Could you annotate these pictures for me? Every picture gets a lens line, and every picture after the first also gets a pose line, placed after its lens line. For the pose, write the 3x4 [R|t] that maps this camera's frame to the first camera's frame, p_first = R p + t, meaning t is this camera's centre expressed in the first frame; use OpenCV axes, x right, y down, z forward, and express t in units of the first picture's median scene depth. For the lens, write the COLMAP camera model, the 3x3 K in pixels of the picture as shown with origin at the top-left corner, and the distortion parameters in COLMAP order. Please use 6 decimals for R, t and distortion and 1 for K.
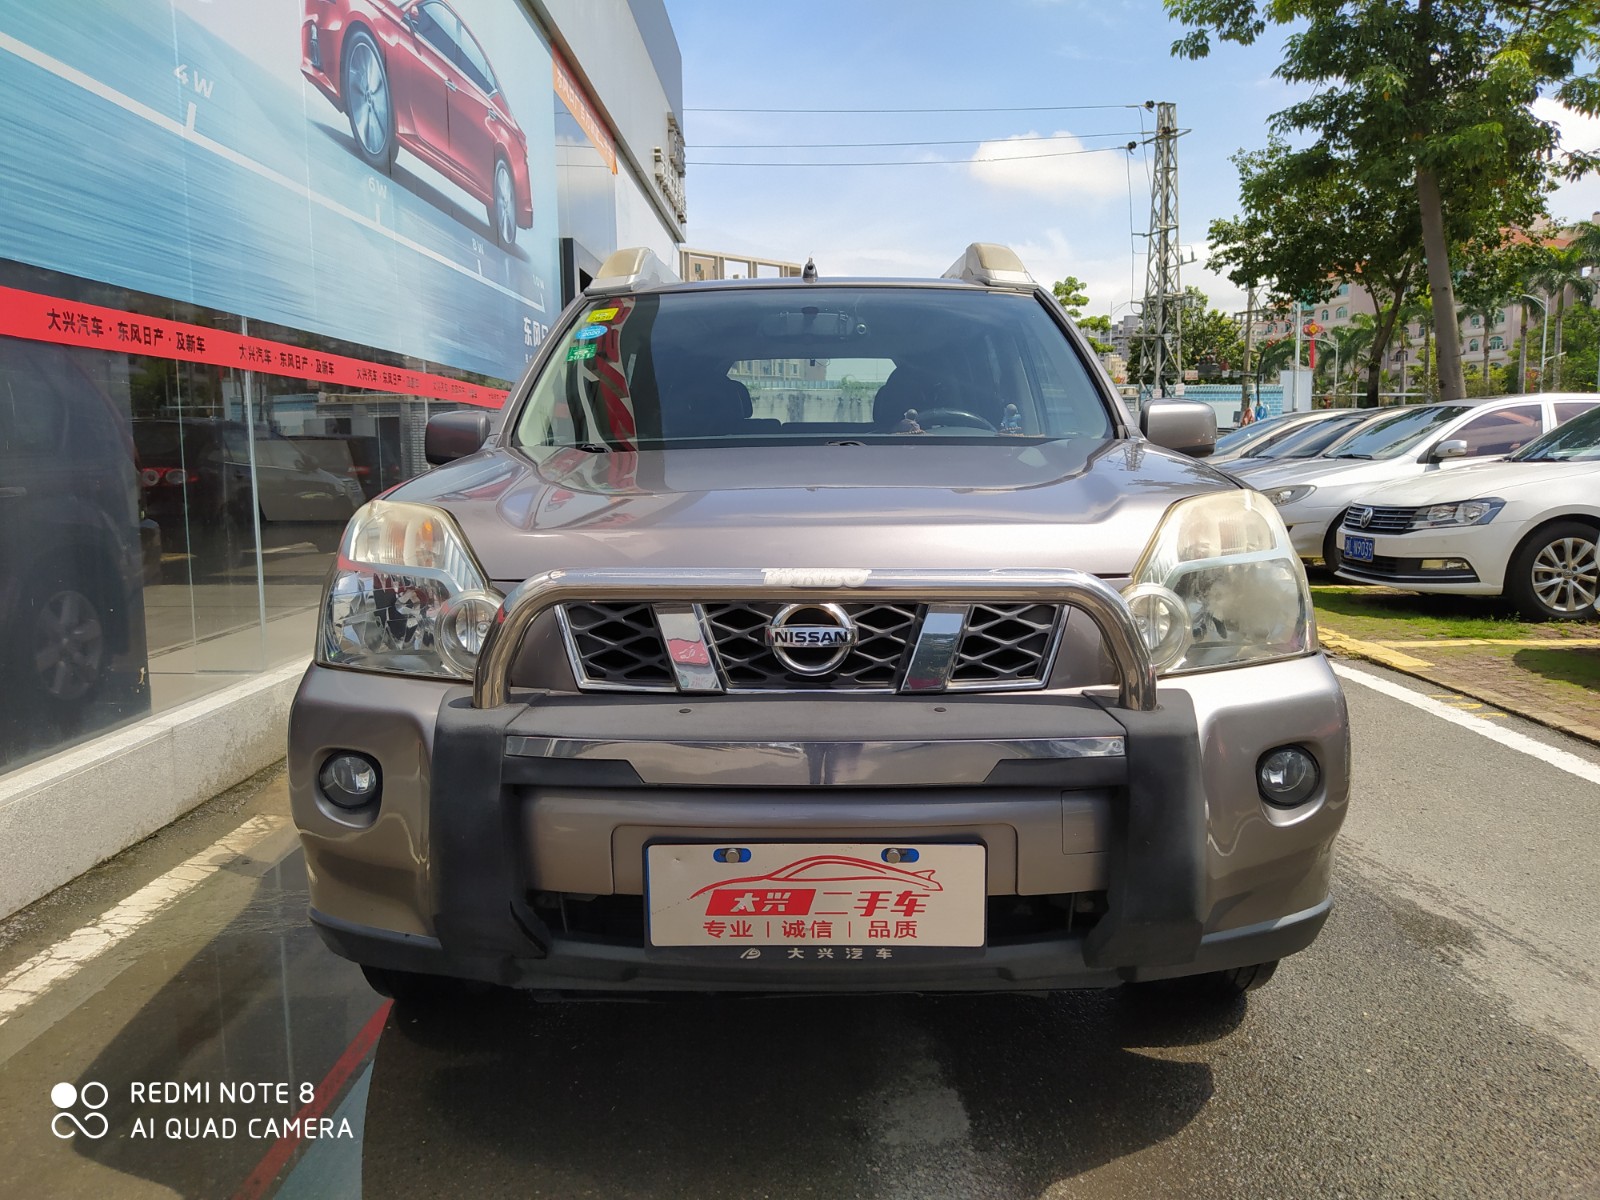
lens RADIAL K [[1213.4, 0, 803.6], [0, 1213.4, 603.6], [0, 0, 1]] dist [0.044289, -0.072308]
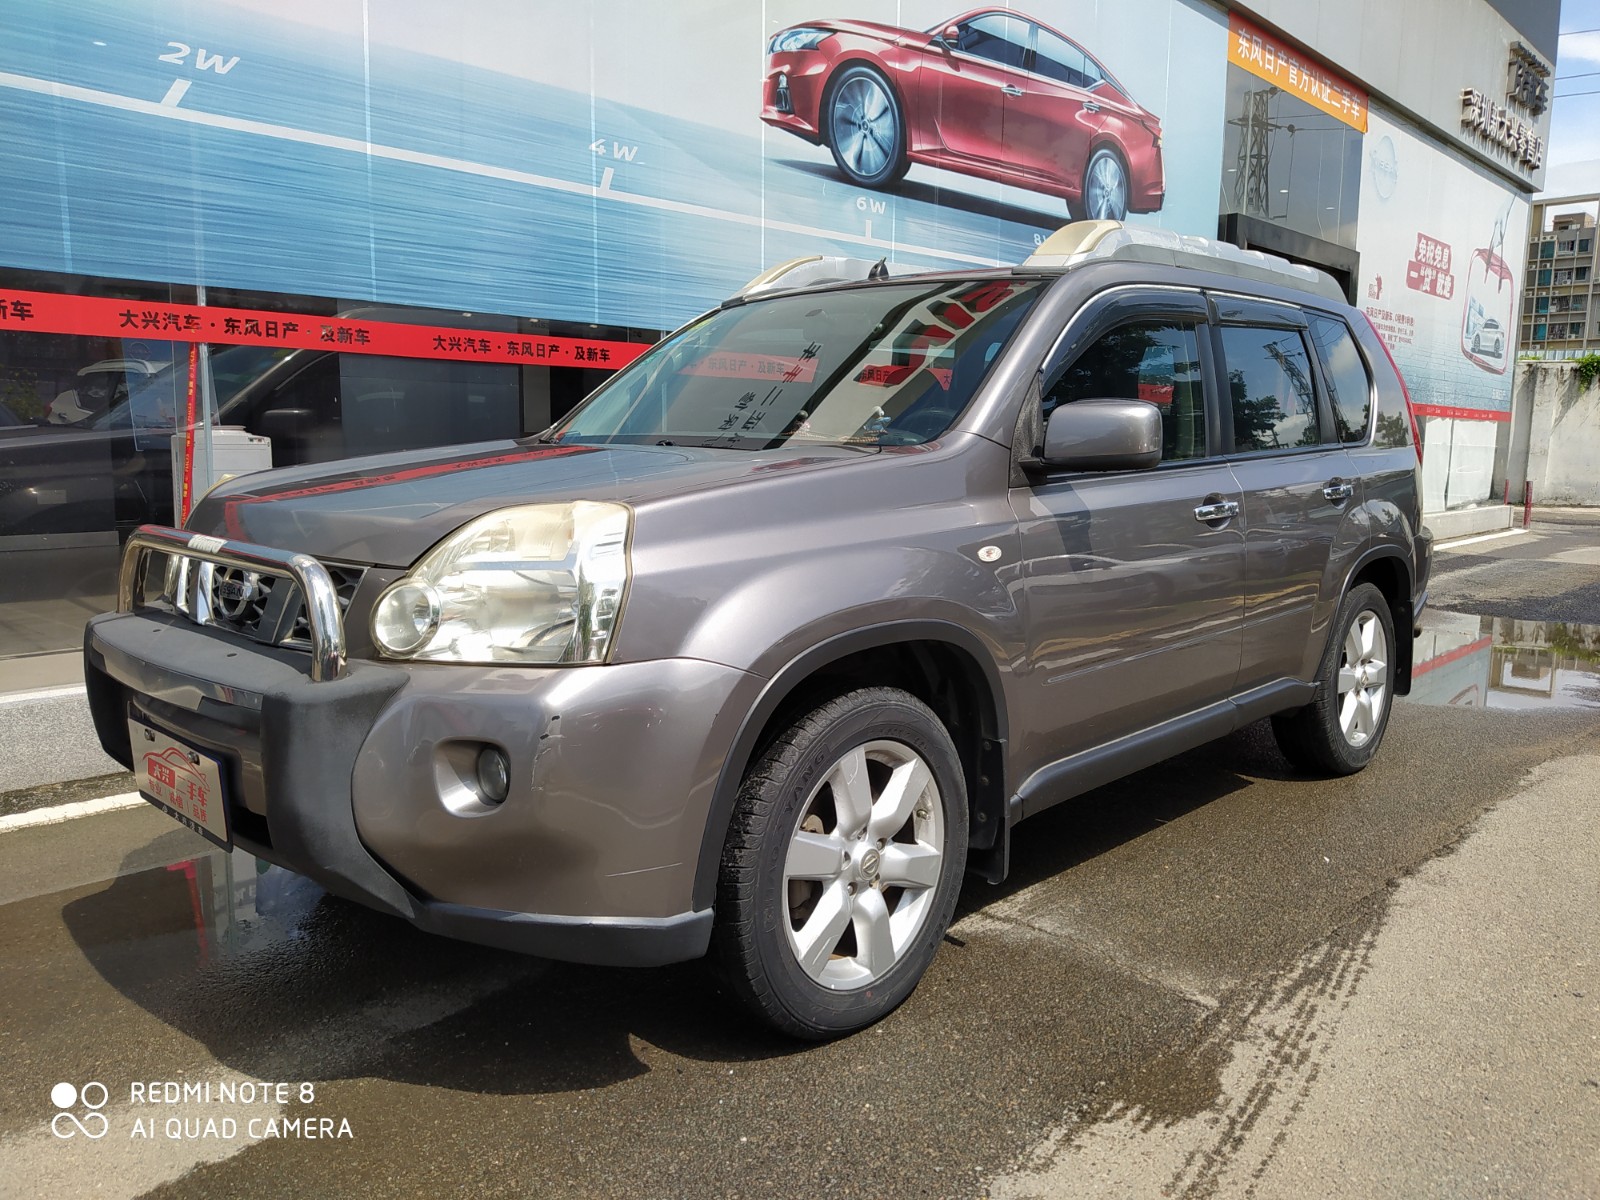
lens RADIAL K [[1213.4, 0, 816.1], [0, 1213.4, 613.1], [0, 0, 1]] dist [0.044289, -0.072308]
pose [[0.738383, 0.119031, -0.663794, 0.301044], [-0.102049, 0.992687, 0.064492, -0.022478], [0.666616, 0.020120, 0.745130, 0.094469]]
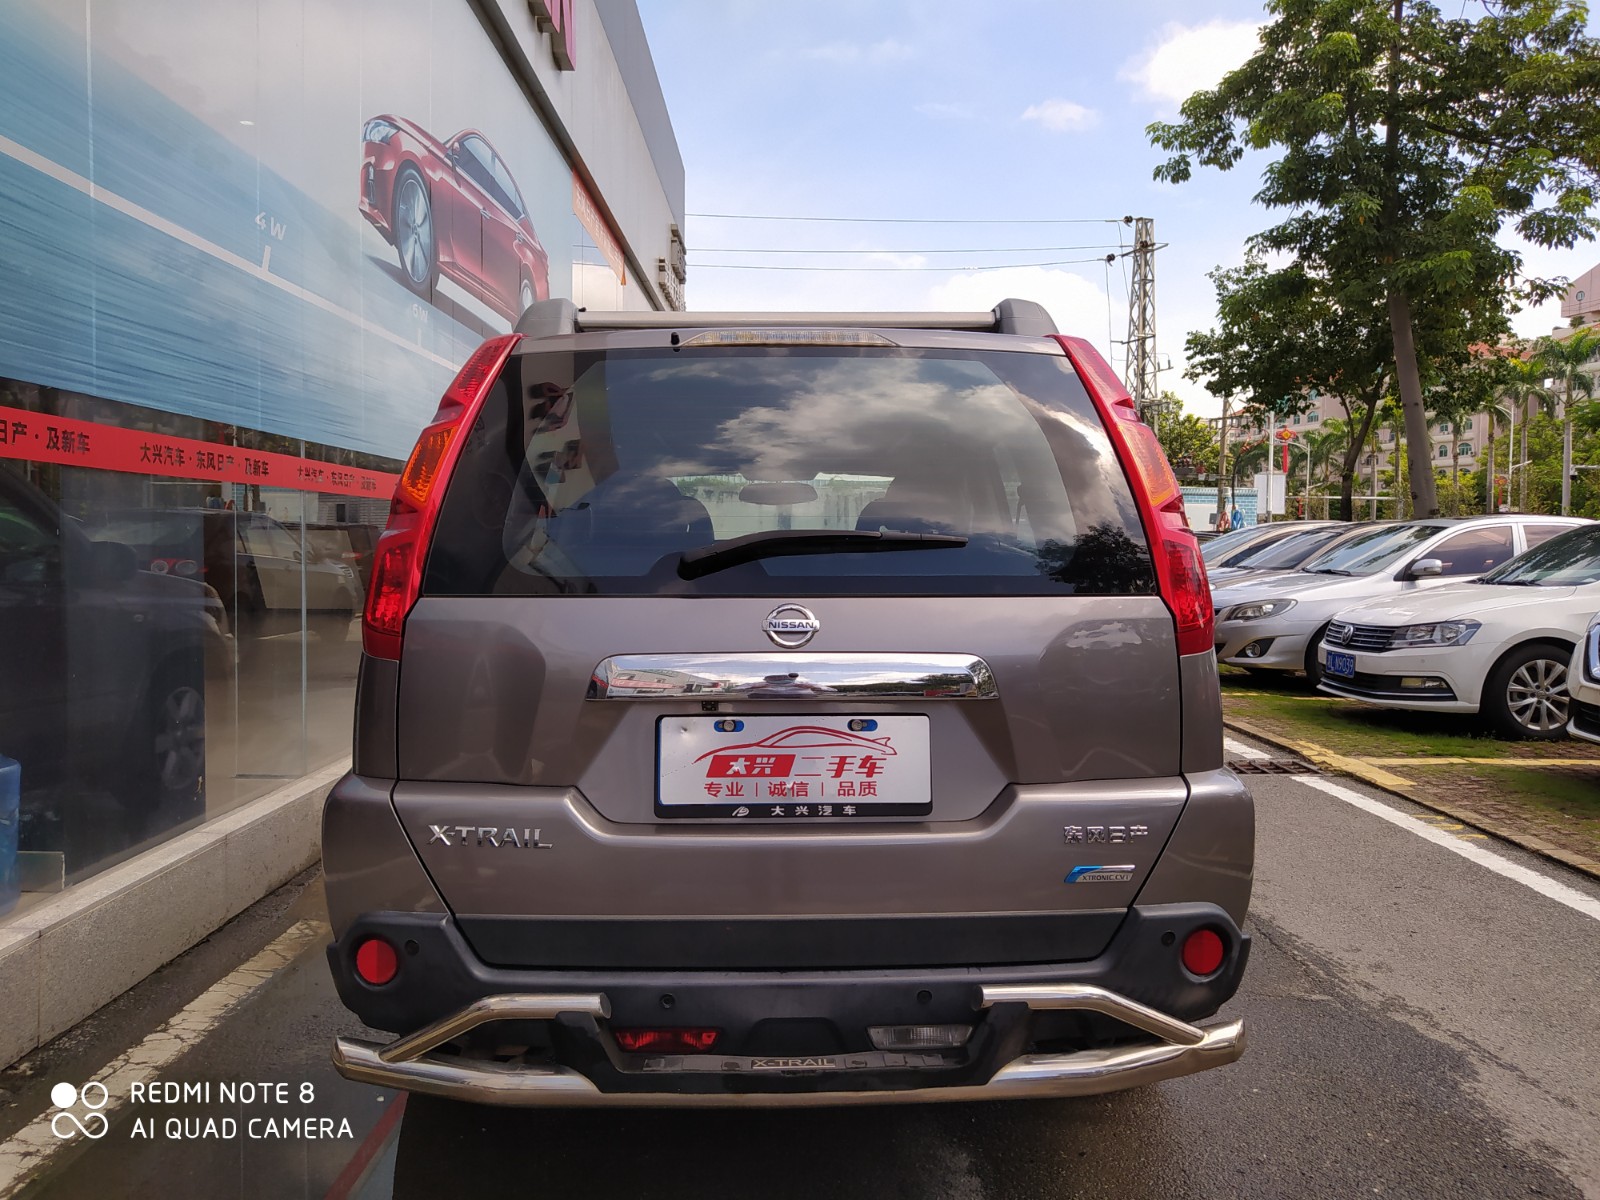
lens RADIAL K [[1213.4, 0, 802.3], [0, 1213.4, 605.2], [0, 0, 1]] dist [0.044289, -0.072308]
pose [[0.999649, 0.020477, 0.016823, -0.021544], [-0.019235, 0.997296, -0.070928, -0.013958], [-0.018230, 0.070580, 0.997340, -0.030898]]
